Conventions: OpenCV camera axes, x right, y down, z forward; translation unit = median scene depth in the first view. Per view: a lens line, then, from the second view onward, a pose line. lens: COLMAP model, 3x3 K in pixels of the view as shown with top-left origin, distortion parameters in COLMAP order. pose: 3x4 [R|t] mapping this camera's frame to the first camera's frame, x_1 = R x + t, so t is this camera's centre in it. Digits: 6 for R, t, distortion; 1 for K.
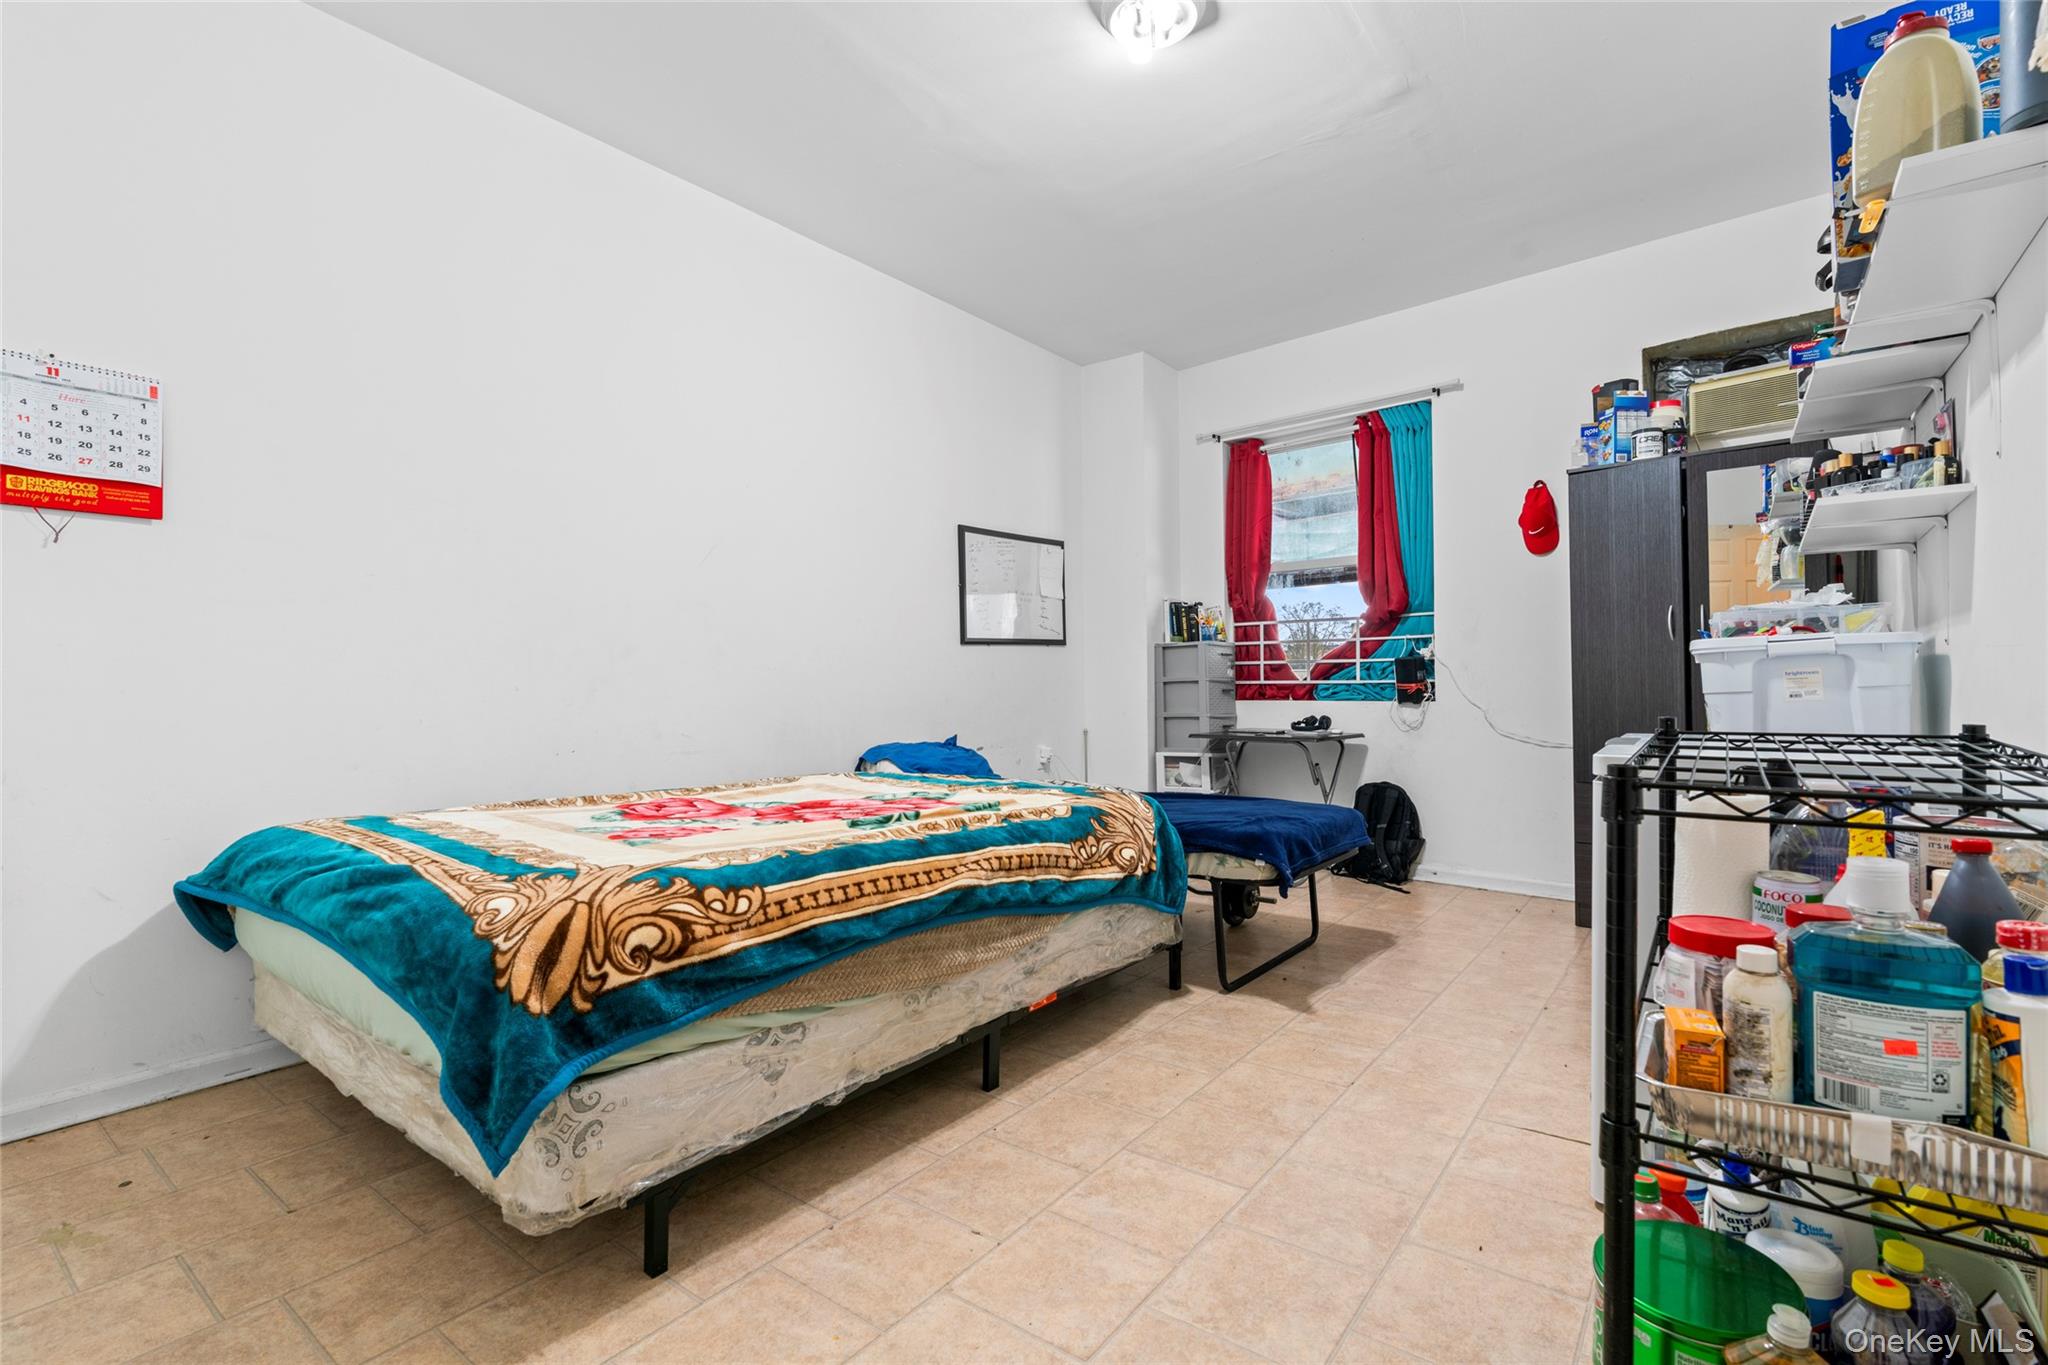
lens RADIAL K [[946.8, 0, 1024.0], [0, 946.8, 682.5], [0, 0, 1]] dist [-0.000095, -0.000027]
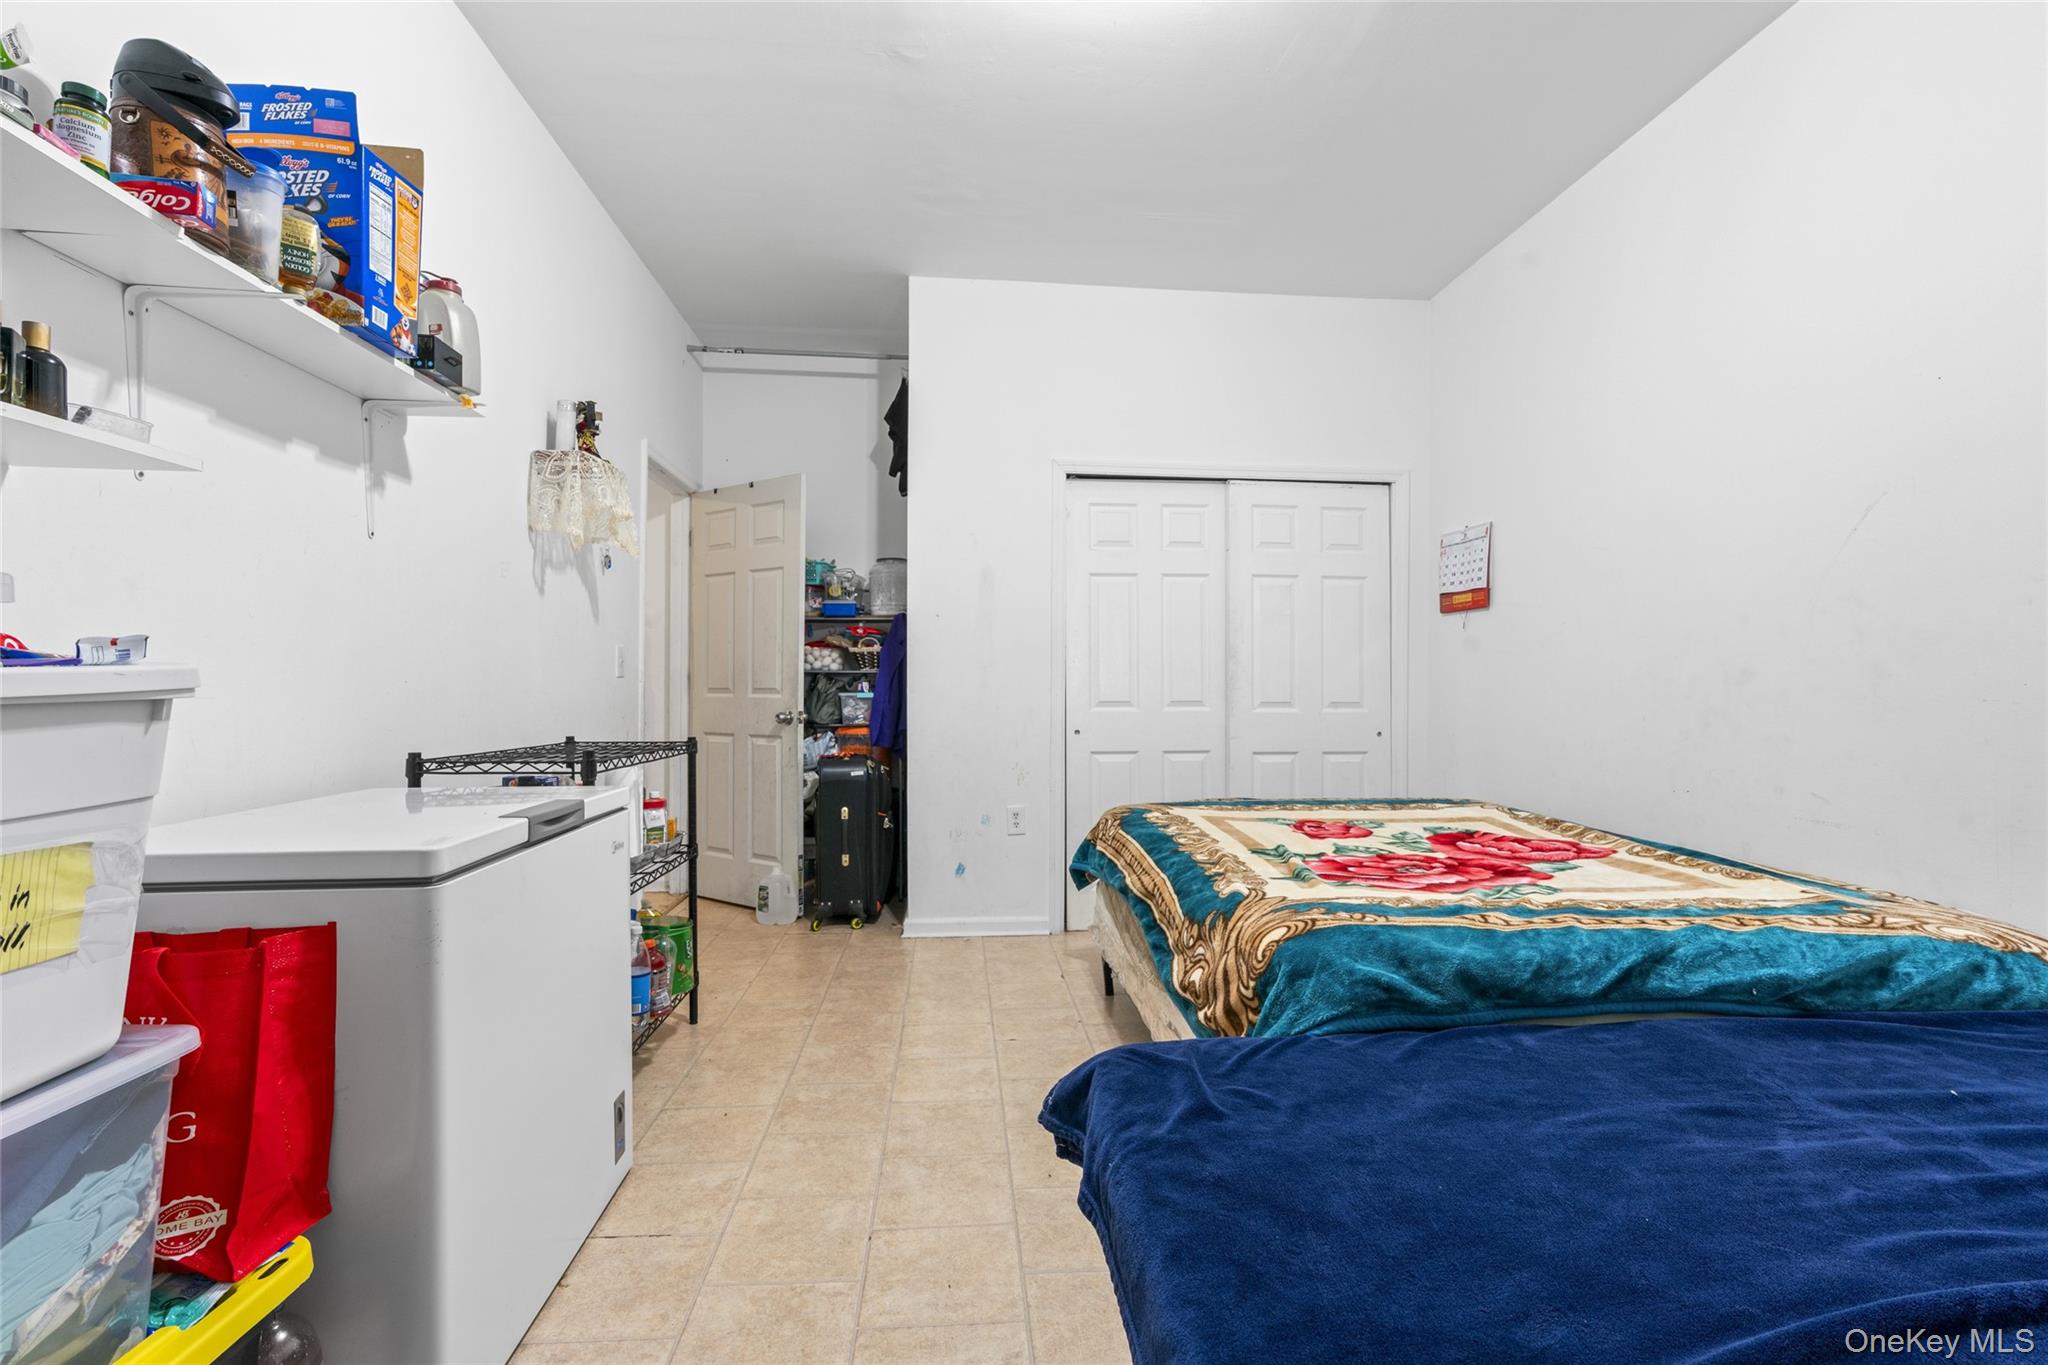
lens RADIAL K [[946.8, 0, 1024.0], [0, 946.8, 682.5], [0, 0, 1]] dist [-0.000095, -0.000027]
pose [[-0.746841, -0.001692, -0.665000, 0.836344], [-0.001322, 0.999999, -0.001060, -0.039635], [0.665001, 0.000087, -0.746842, 1.803852]]
